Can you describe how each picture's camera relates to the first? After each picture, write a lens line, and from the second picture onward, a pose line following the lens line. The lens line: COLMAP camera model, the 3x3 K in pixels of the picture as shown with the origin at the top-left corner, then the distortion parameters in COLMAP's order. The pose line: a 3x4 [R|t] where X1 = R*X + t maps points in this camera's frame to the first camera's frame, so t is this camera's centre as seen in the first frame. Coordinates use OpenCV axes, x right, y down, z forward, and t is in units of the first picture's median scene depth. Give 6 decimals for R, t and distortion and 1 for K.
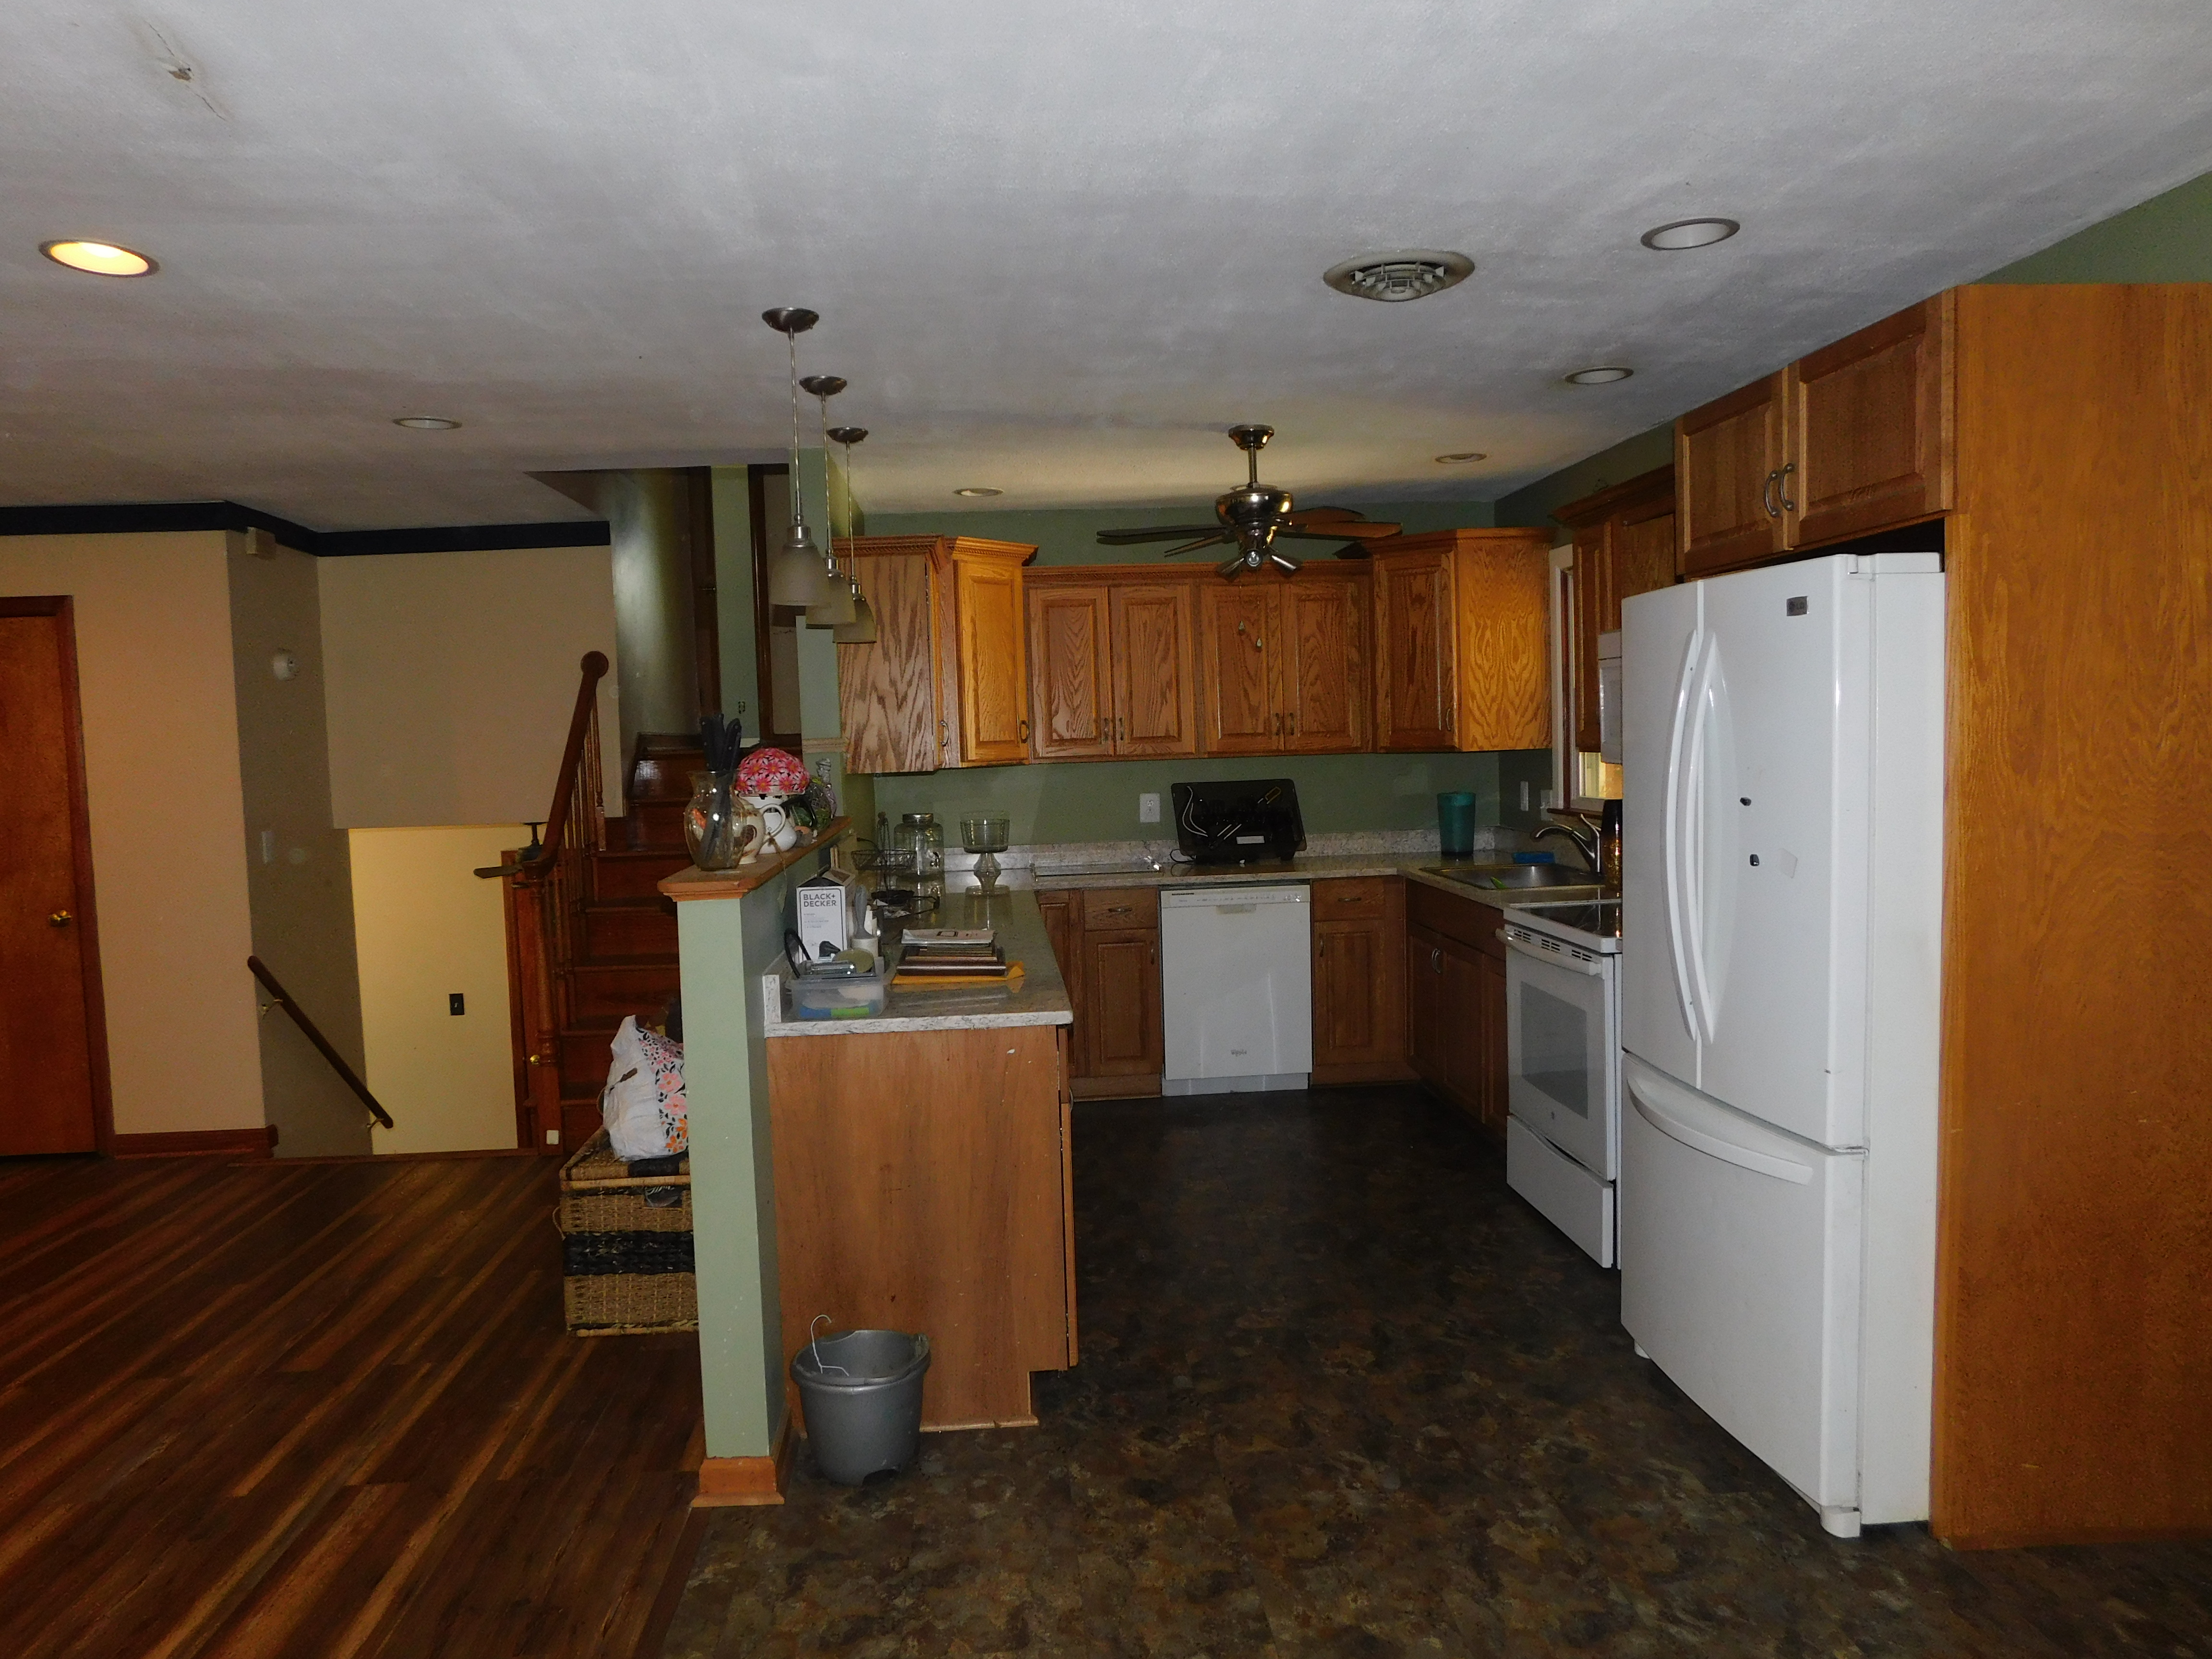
lens RADIAL K [[1464.6, 0, 1105.5], [0, 1464.6, 823.4], [0, 0, 1]] dist [-0.065132, 0.050800]
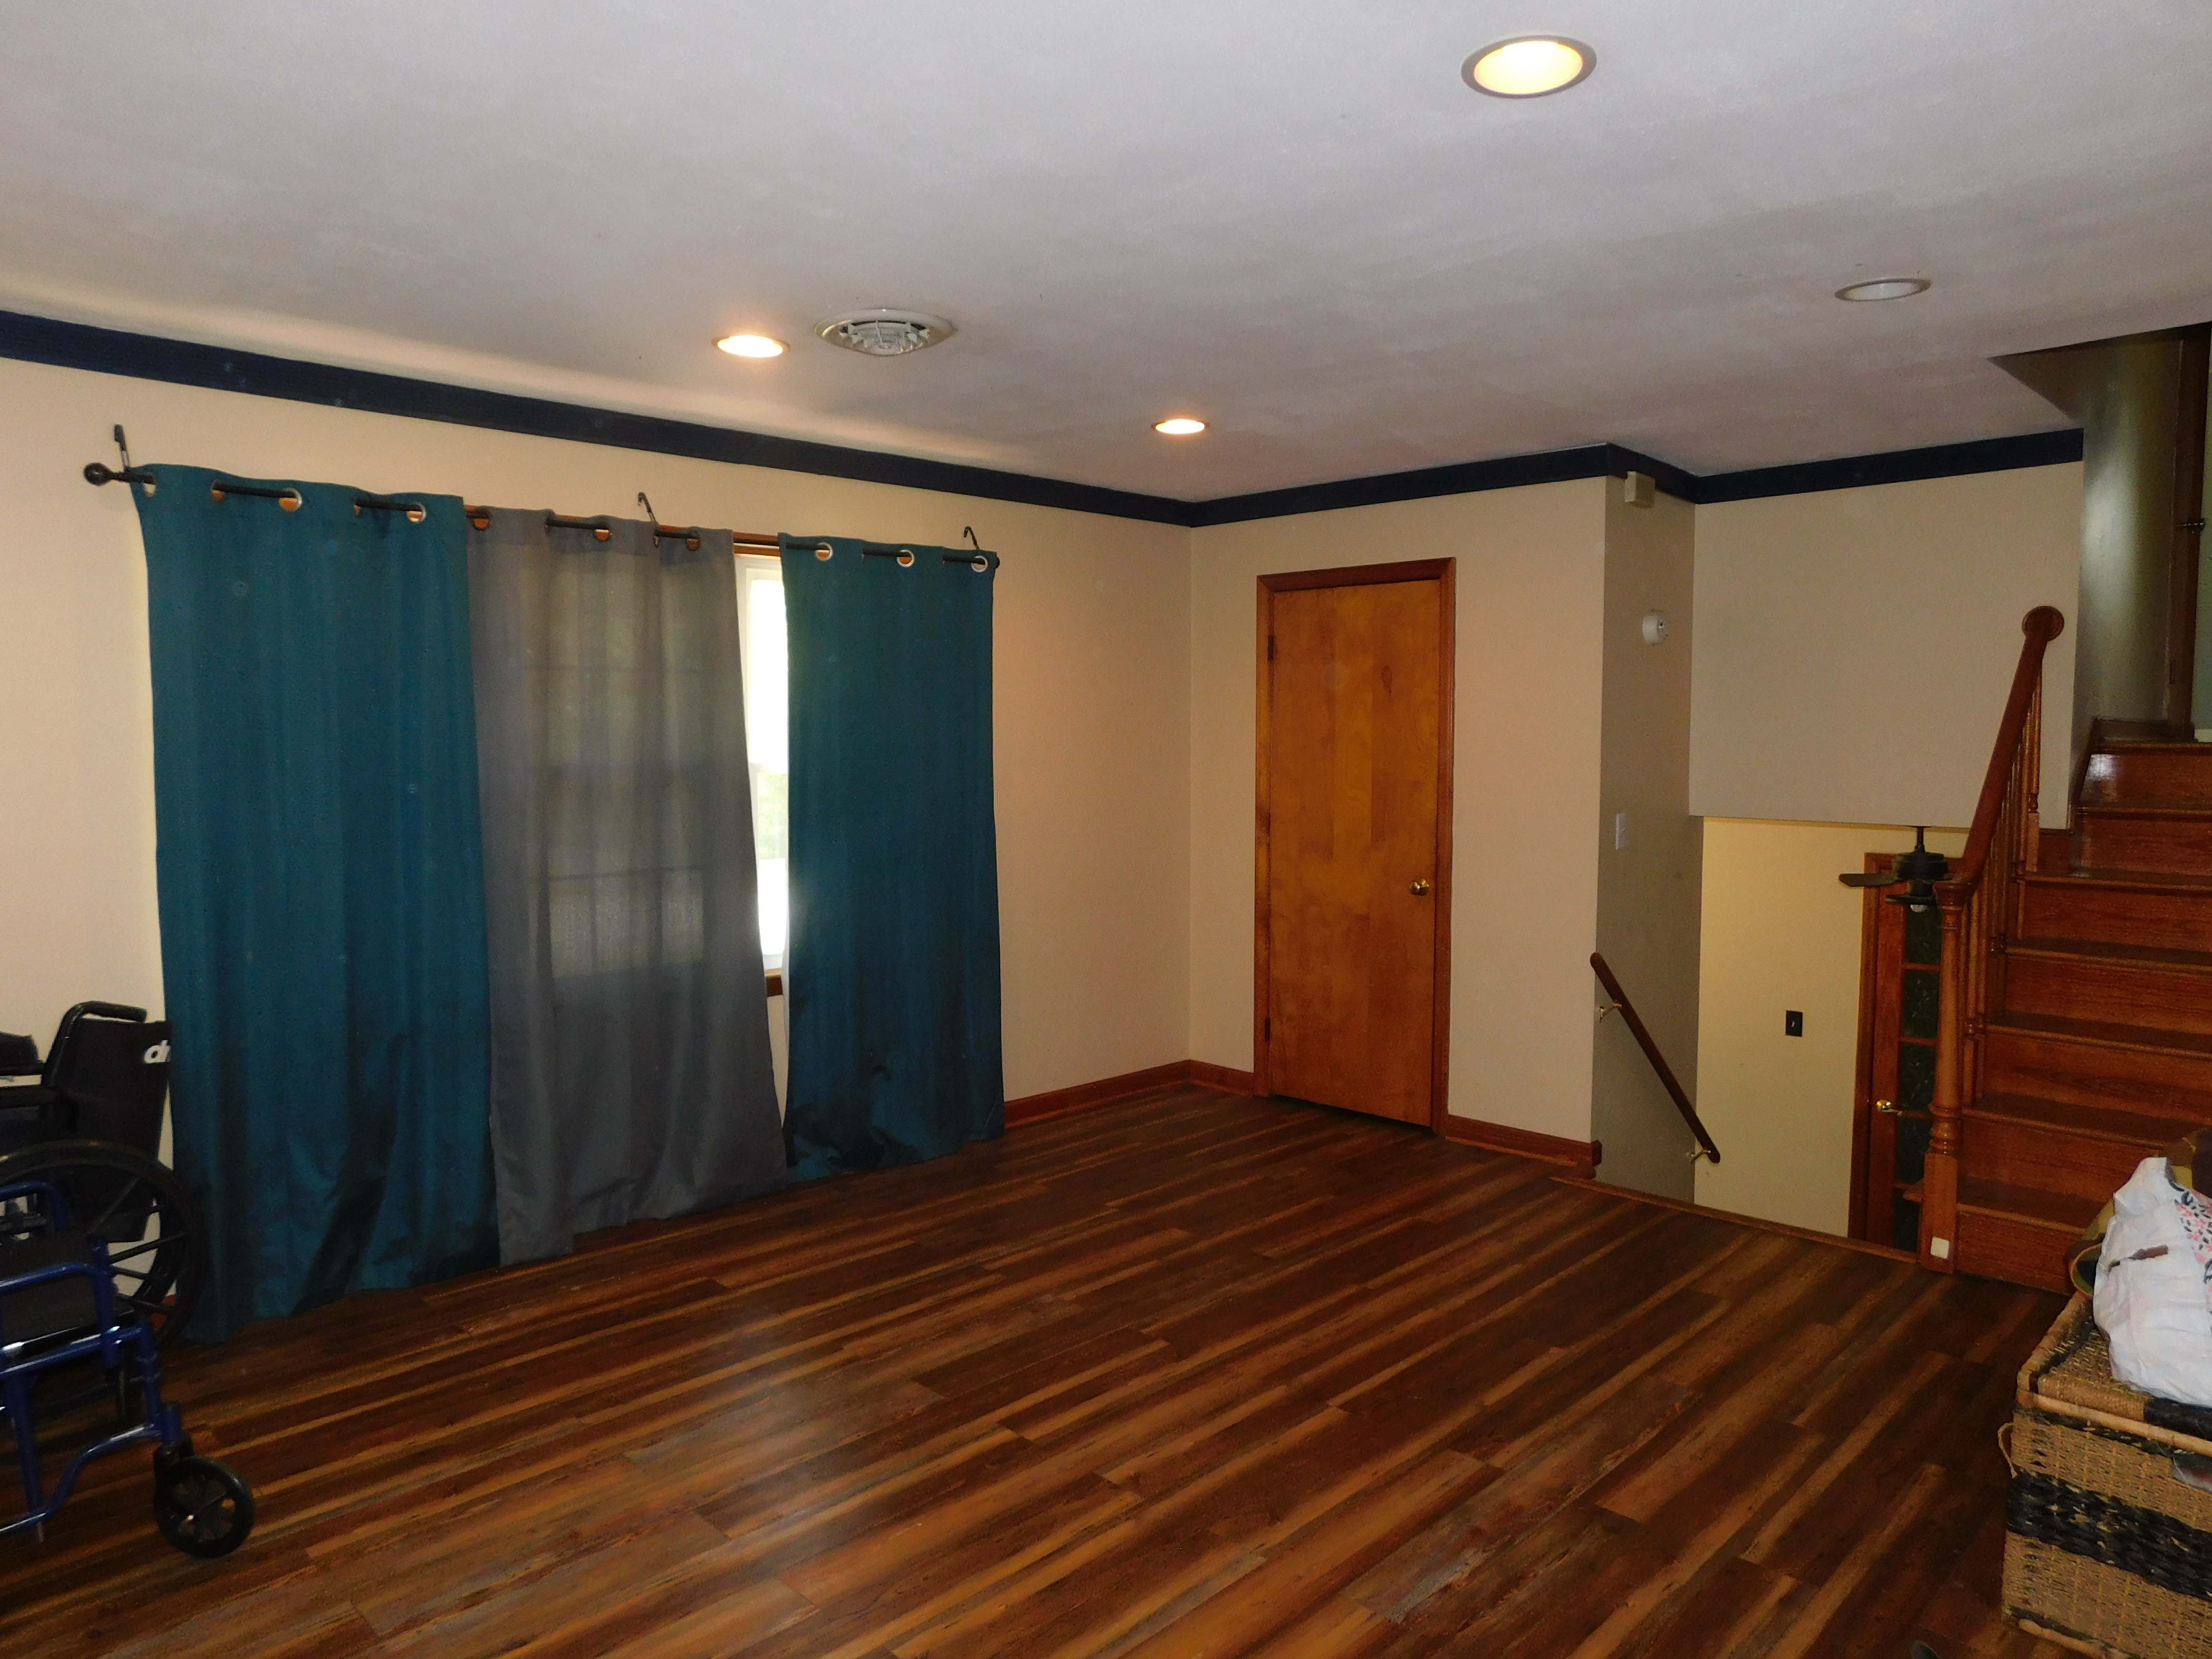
lens RADIAL K [[1464.6, 0, 1105.5], [0, 1464.6, 823.4], [0, 0, 1]] dist [-0.065132, 0.050800]
pose [[0.660295, 0.078482, -0.746894, -0.138406], [-0.068899, 0.996661, 0.043817, -0.007004], [0.747839, 0.022528, 0.663497, 0.189212]]
